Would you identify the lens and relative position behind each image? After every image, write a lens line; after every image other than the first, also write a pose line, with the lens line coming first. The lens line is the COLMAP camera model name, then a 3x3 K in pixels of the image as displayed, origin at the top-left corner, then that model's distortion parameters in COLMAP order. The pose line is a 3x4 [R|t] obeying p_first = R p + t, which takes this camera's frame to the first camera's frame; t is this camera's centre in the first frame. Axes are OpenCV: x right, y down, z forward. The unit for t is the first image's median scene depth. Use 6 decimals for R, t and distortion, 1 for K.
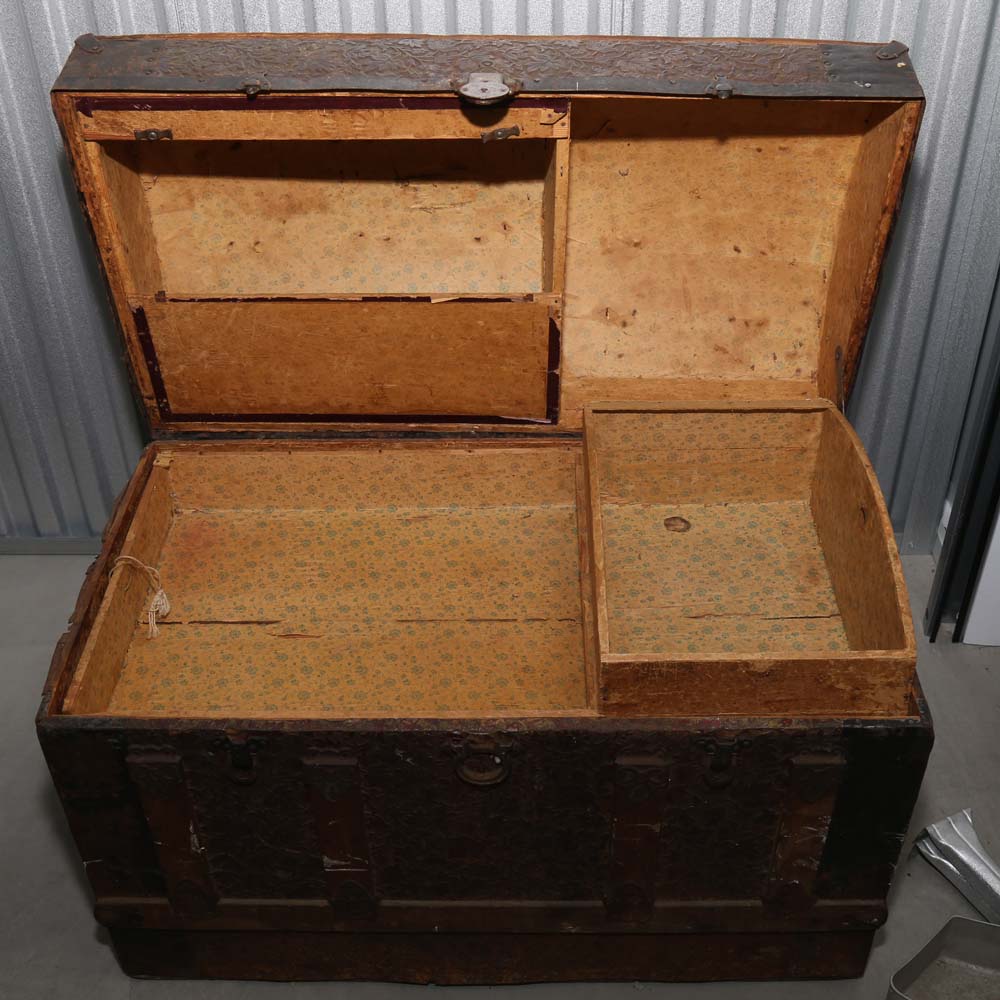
lens RADIAL K [[1271.5, 0, 514.4], [0, 1271.5, 499.2], [0, 0, 1]] dist [-0.086884, 0.108797]
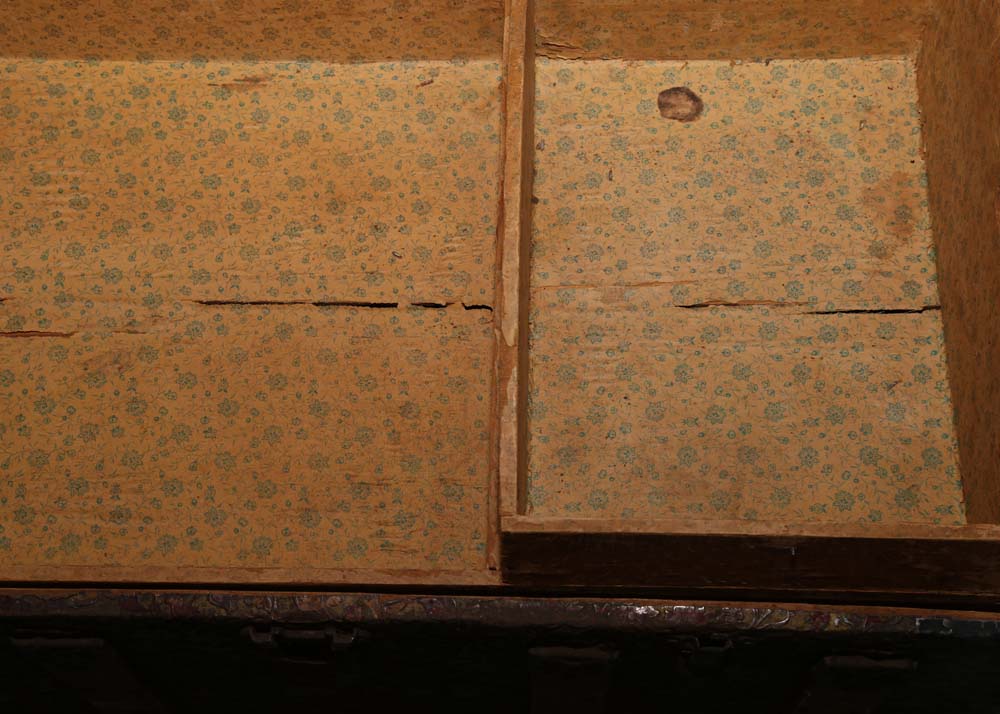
lens RADIAL K [[1536.4, 0, 500.0], [0, 1536.4, 357.0], [0, 0, 1]] dist [0.108307, 0.146006]
pose [[0.999721, 0.013418, -0.019422, 0.062360], [-0.003686, 0.901377, 0.433020, -0.190729], [0.023317, -0.432828, 0.901175, 0.312435]]
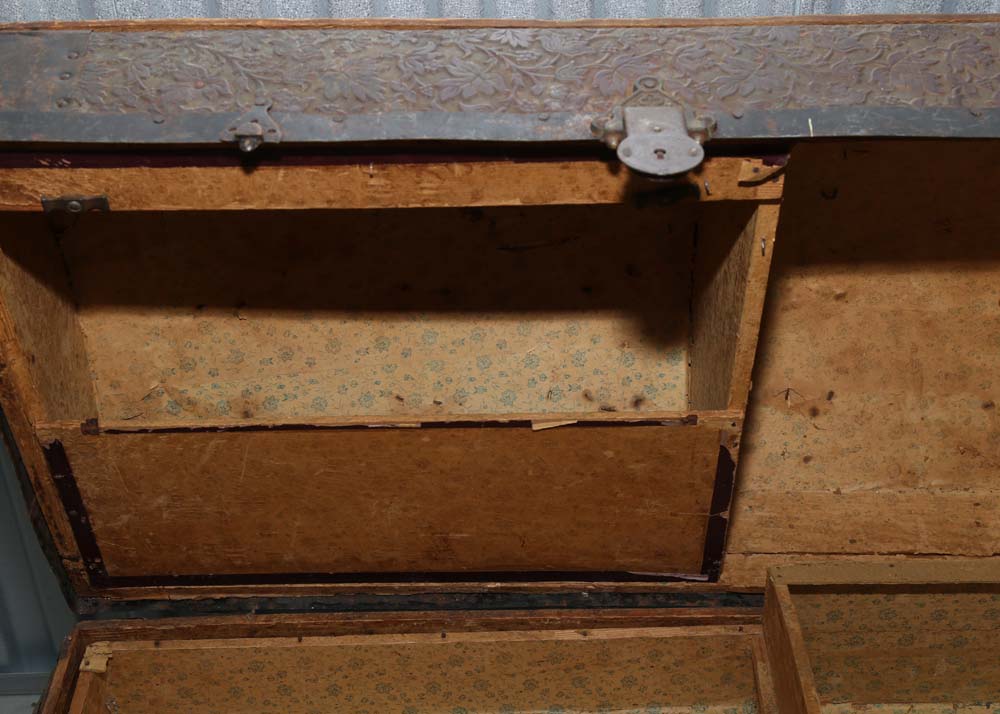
lens RADIAL K [[1536.4, 0, 500.0], [0, 1536.4, 357.0], [0, 0, 1]] dist [0.108307, 0.146006]
pose [[0.999874, -0.015843, -0.000782, -0.076477], [0.015848, 0.999854, 0.006381, -0.186439], [0.000681, -0.006393, 0.999979, 0.235523]]
